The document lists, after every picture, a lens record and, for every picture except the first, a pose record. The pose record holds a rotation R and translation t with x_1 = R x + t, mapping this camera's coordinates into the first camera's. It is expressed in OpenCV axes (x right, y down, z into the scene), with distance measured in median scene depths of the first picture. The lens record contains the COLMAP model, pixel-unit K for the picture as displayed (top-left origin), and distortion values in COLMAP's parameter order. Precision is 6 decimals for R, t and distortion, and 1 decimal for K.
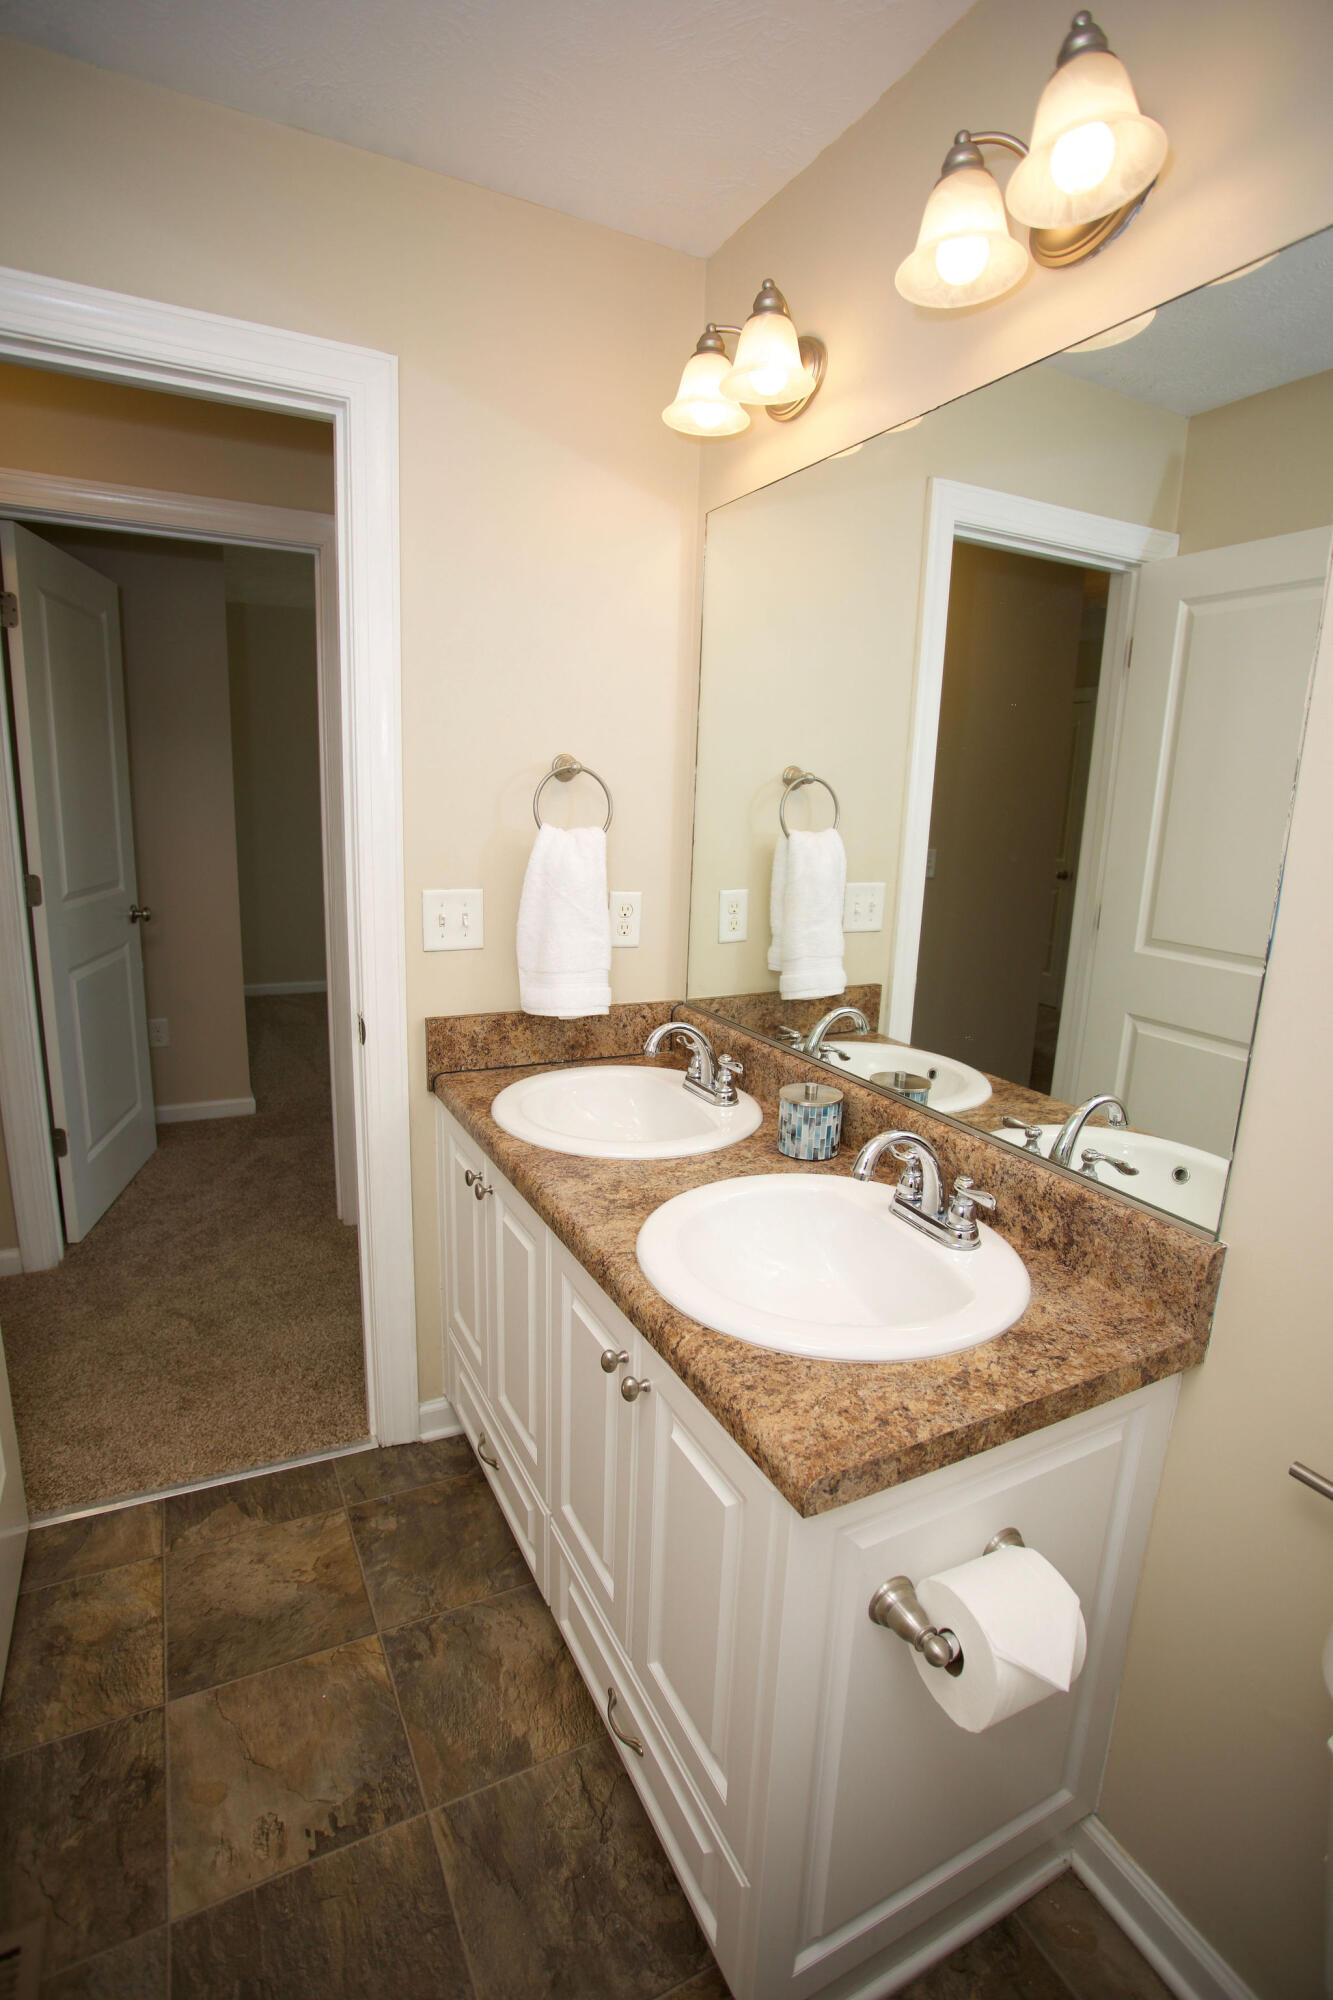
lens RADIAL K [[974.9, 0, 653.1], [0, 974.9, 1010.0], [0, 0, 1]] dist [-0.077140, 0.031972]
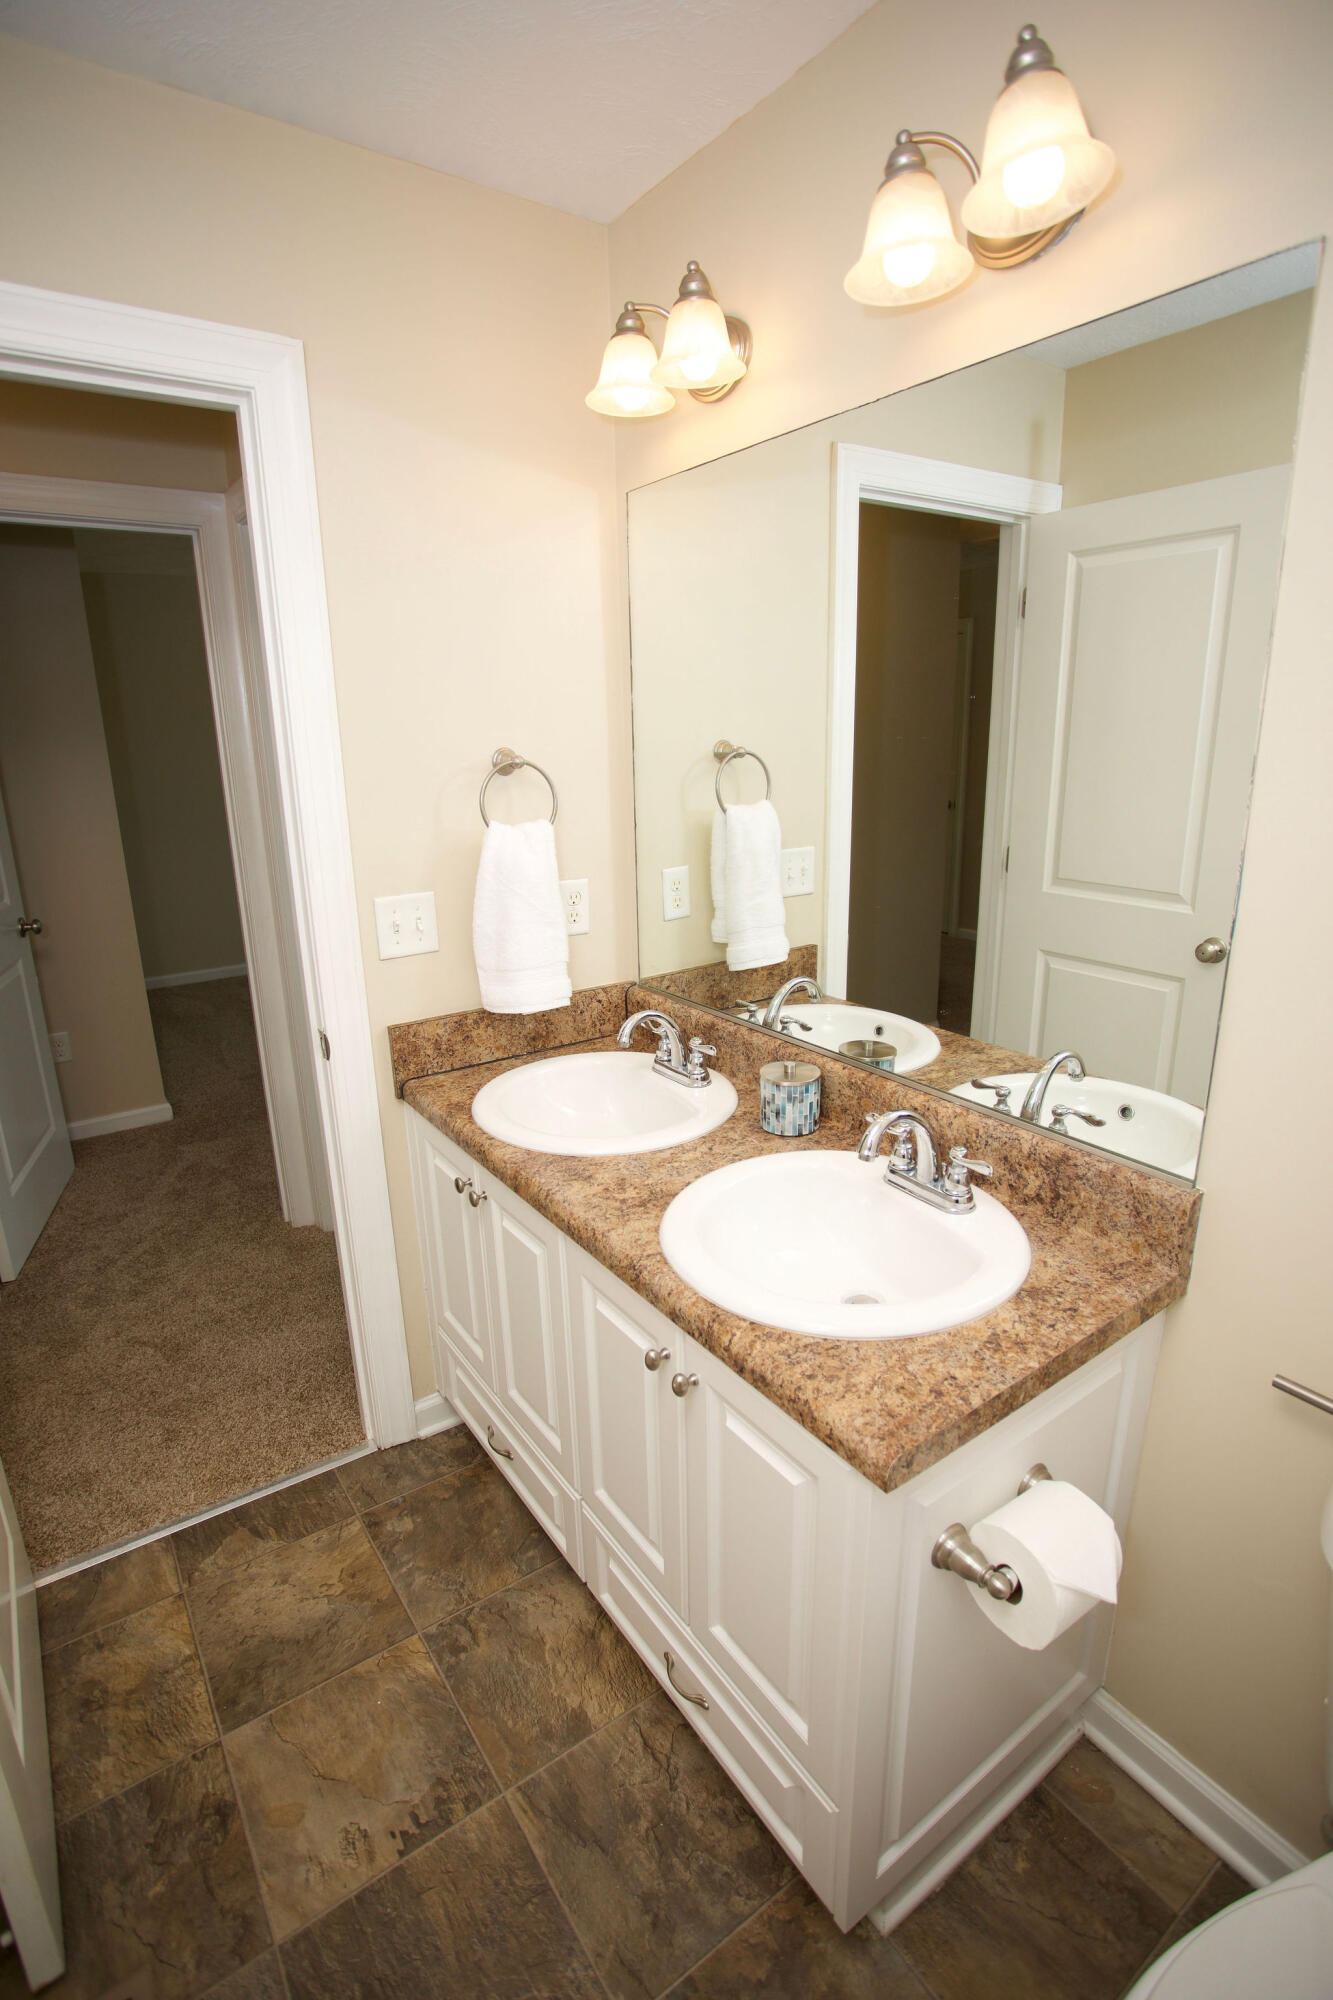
lens RADIAL K [[975.9, 0, 652.1], [0, 975.9, 1009.4], [0, 0, 1]] dist [-0.076984, 0.032977]
pose [[0.988842, -0.092388, 0.116862, -0.109196], [0.085003, 0.994147, 0.066677, -0.069301], [-0.122338, -0.056000, 0.990907, -0.015422]]
